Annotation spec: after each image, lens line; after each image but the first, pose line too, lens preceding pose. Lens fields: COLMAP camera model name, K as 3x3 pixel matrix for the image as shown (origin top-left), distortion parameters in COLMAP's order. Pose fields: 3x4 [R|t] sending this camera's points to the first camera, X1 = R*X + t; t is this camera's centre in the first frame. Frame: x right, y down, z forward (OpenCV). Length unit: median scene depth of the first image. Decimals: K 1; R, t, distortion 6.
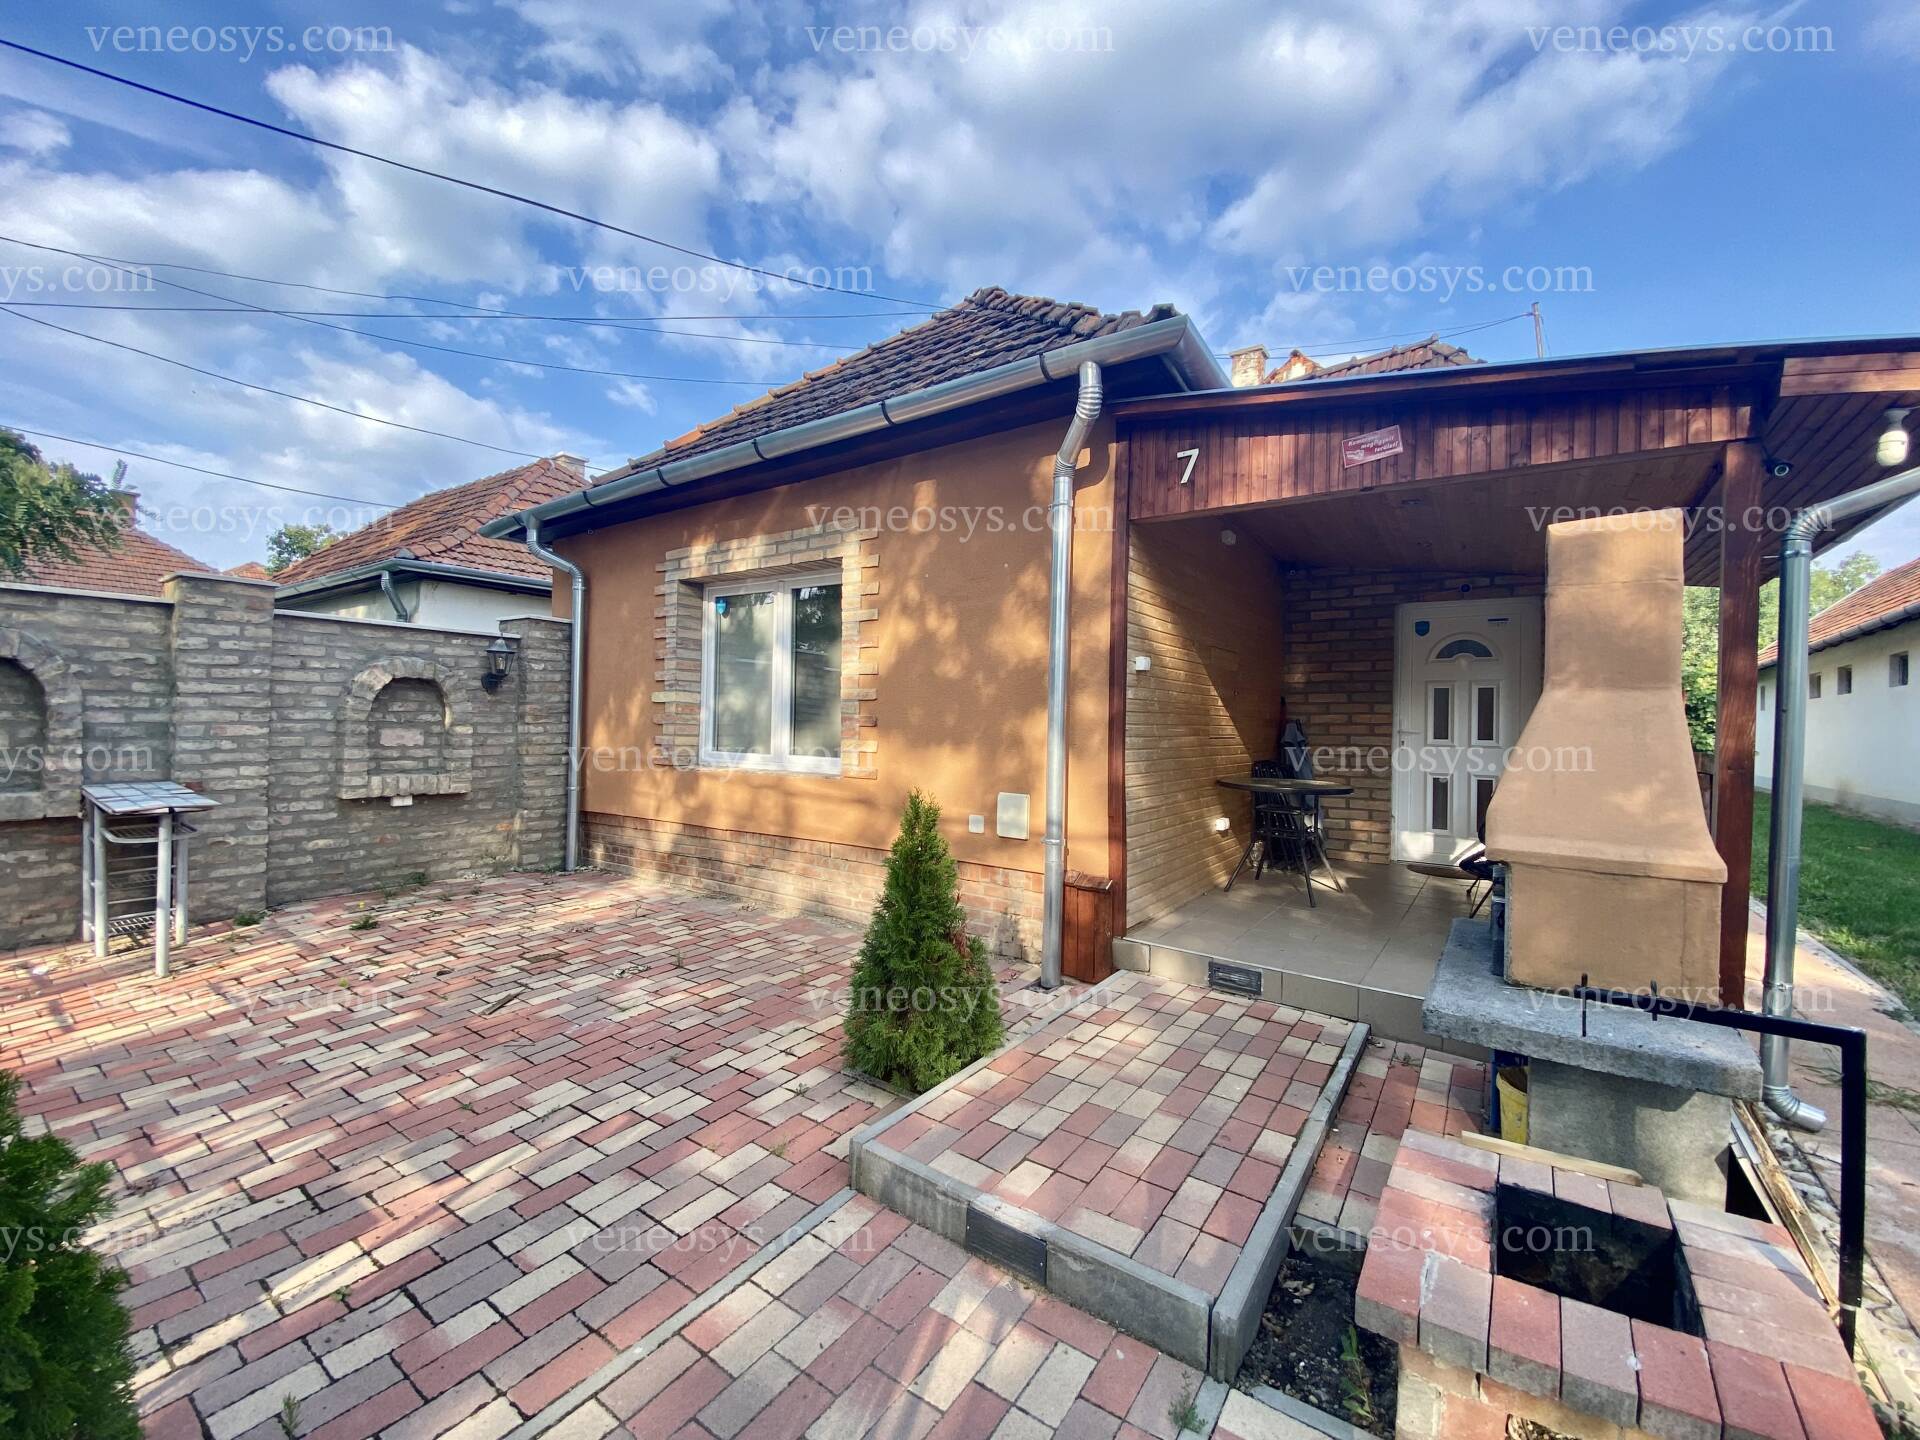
lens RADIAL K [[784.3, 0, 965.0], [0, 784.3, 715.3], [0, 0, 1]] dist [0.006978, -0.014302]
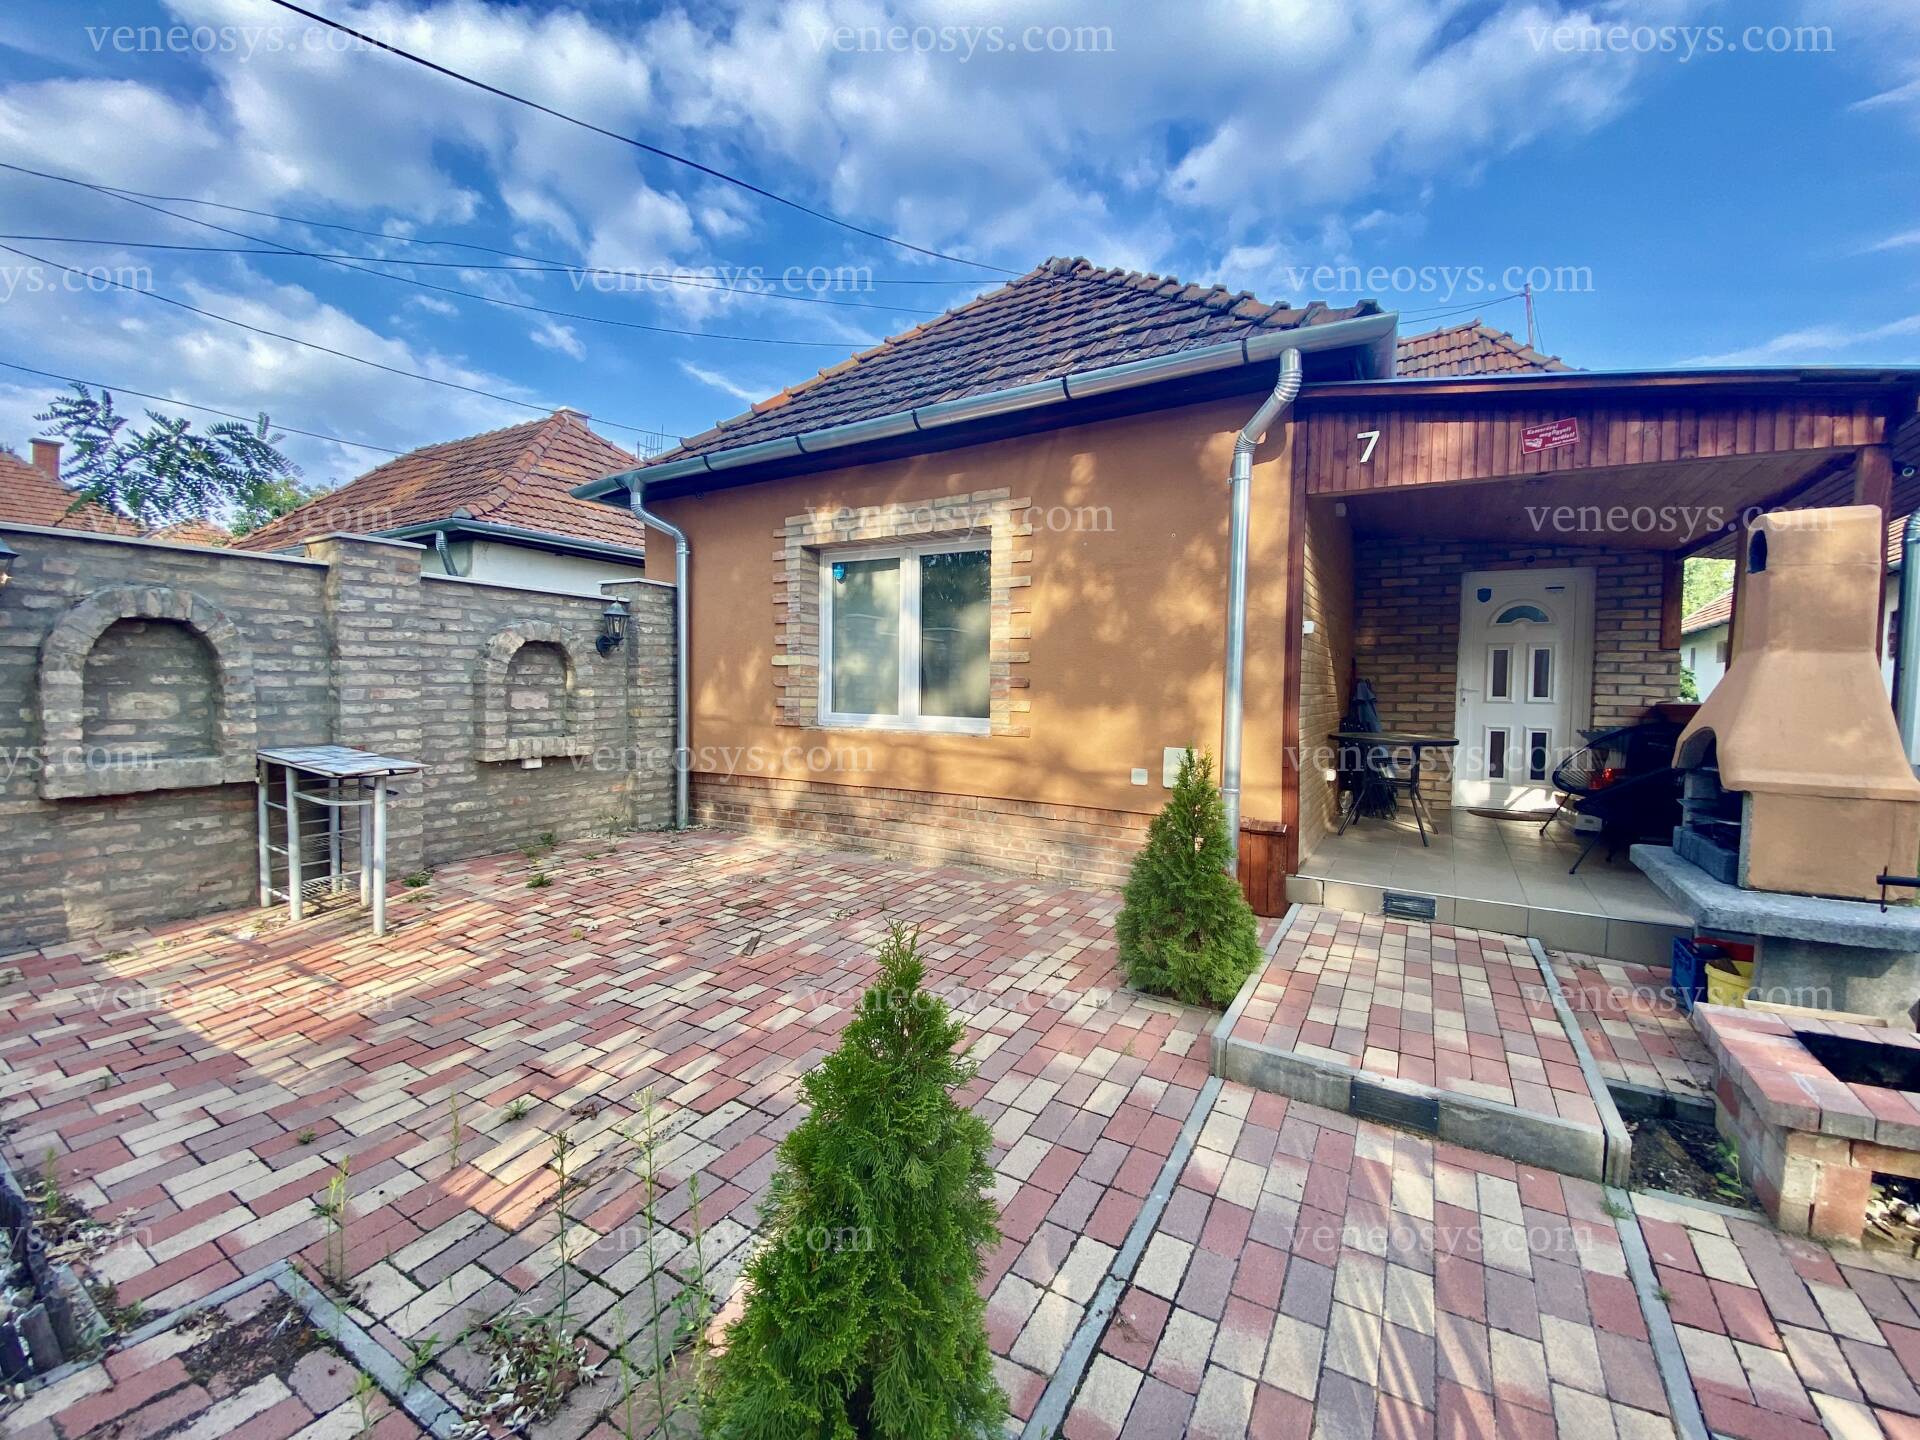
lens RADIAL K [[778.0, 0, 963.7], [0, 778.0, 729.5], [0, 0, 1]] dist [0.031146, -0.030610]
pose [[0.997171, -0.007900, 0.074755, -0.283708], [0.002903, 0.997768, 0.066708, -0.000077], [-0.075115, -0.066302, 0.994968, -0.053643]]
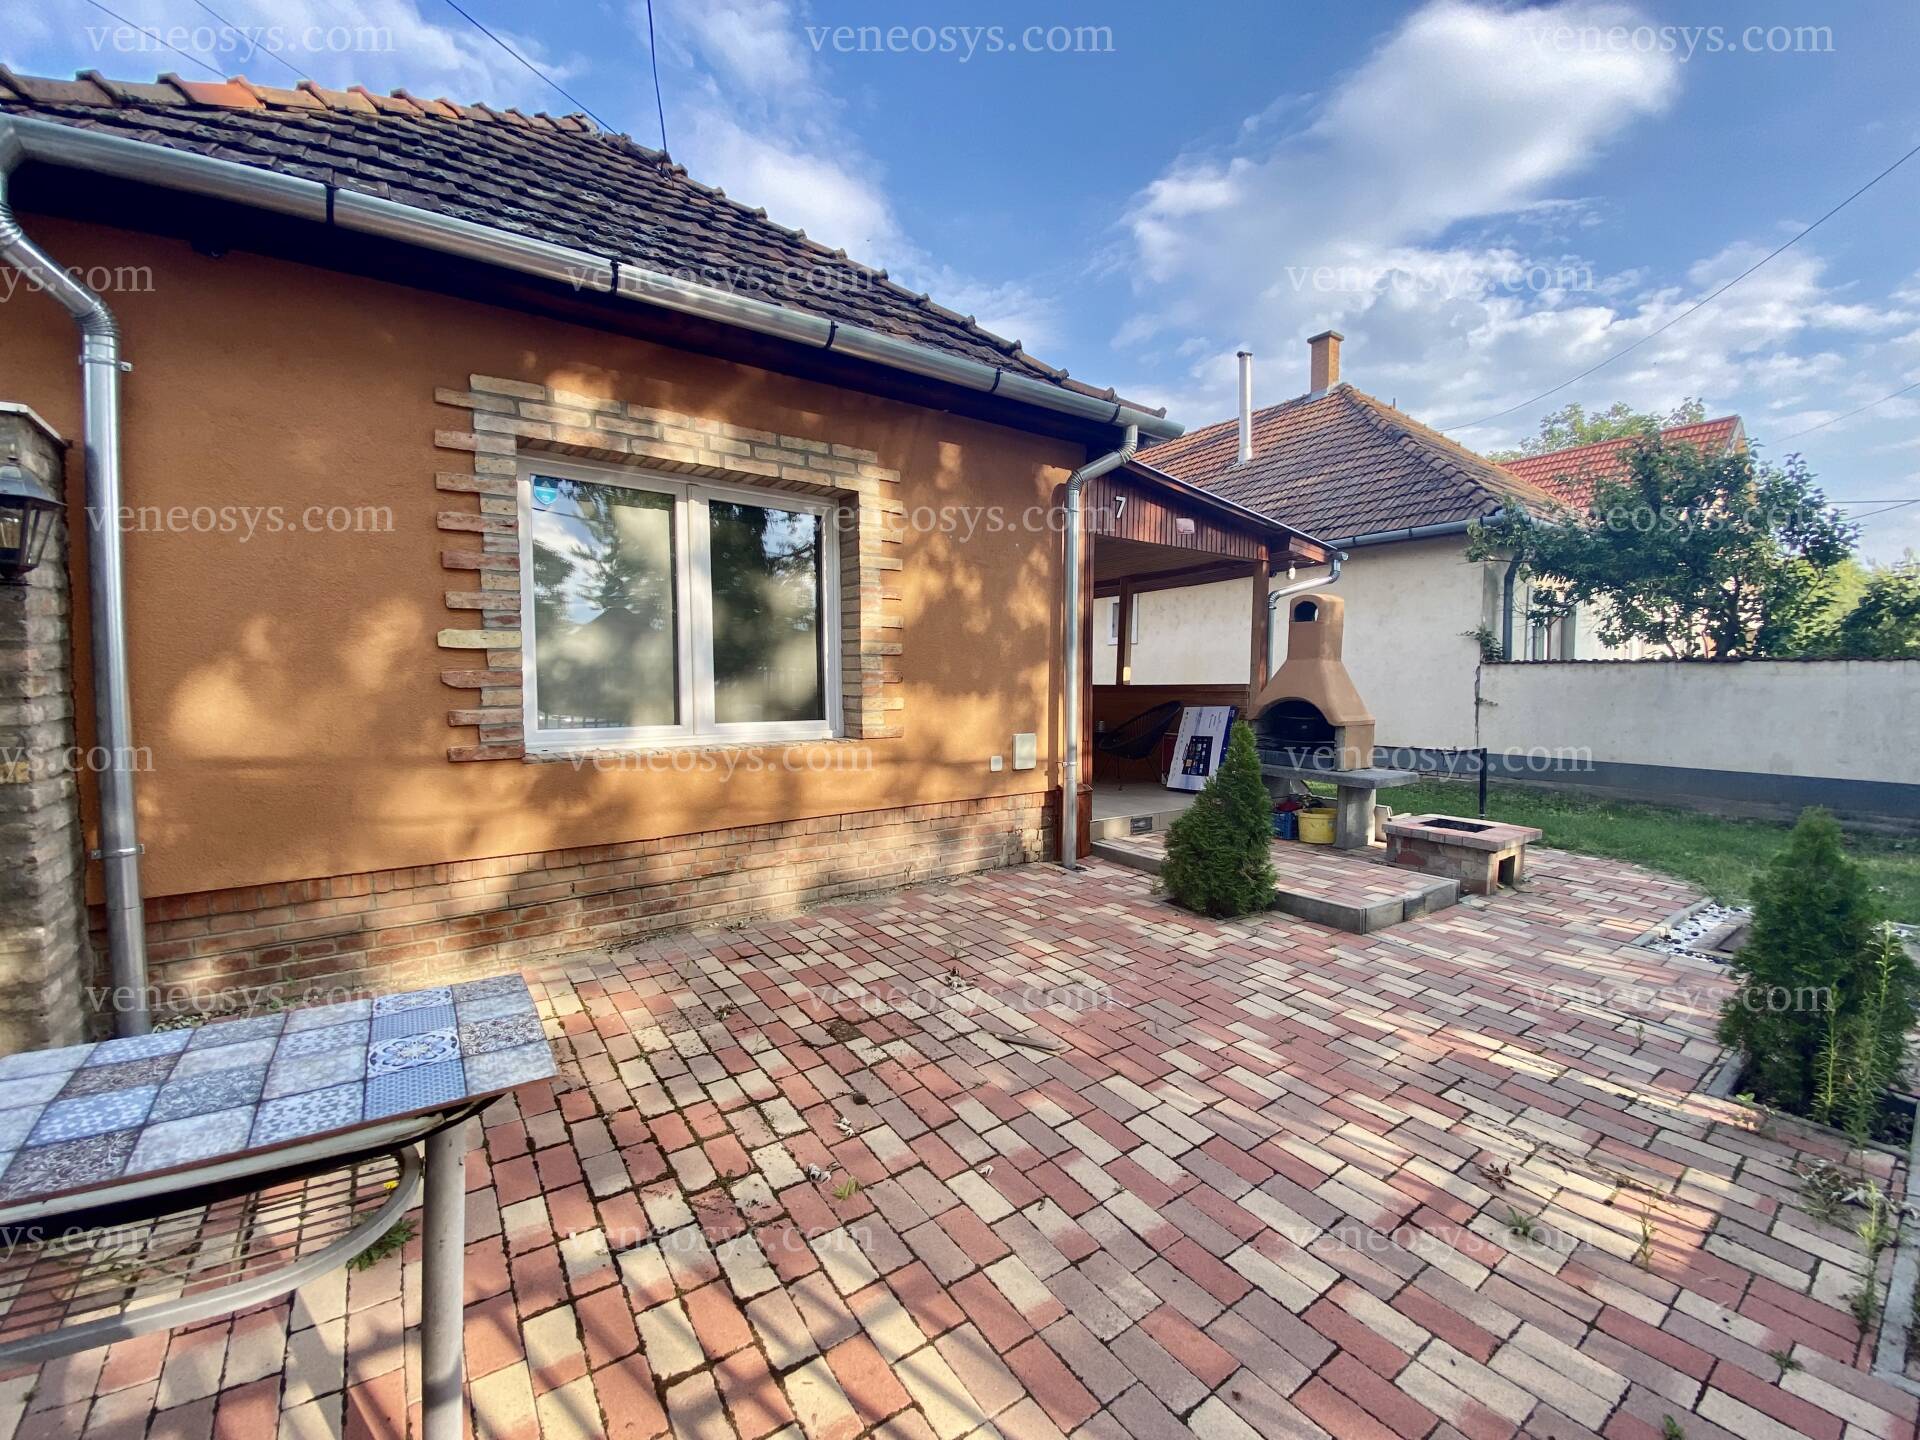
lens RADIAL K [[784.3, 0, 965.0], [0, 784.3, 715.3], [0, 0, 1]] dist [0.006978, -0.014302]
pose [[0.327922, -0.067033, 0.942324, -1.000909], [-0.005580, 0.997325, 0.072887, -0.013643], [-0.944688, -0.029160, 0.326671, 0.609439]]
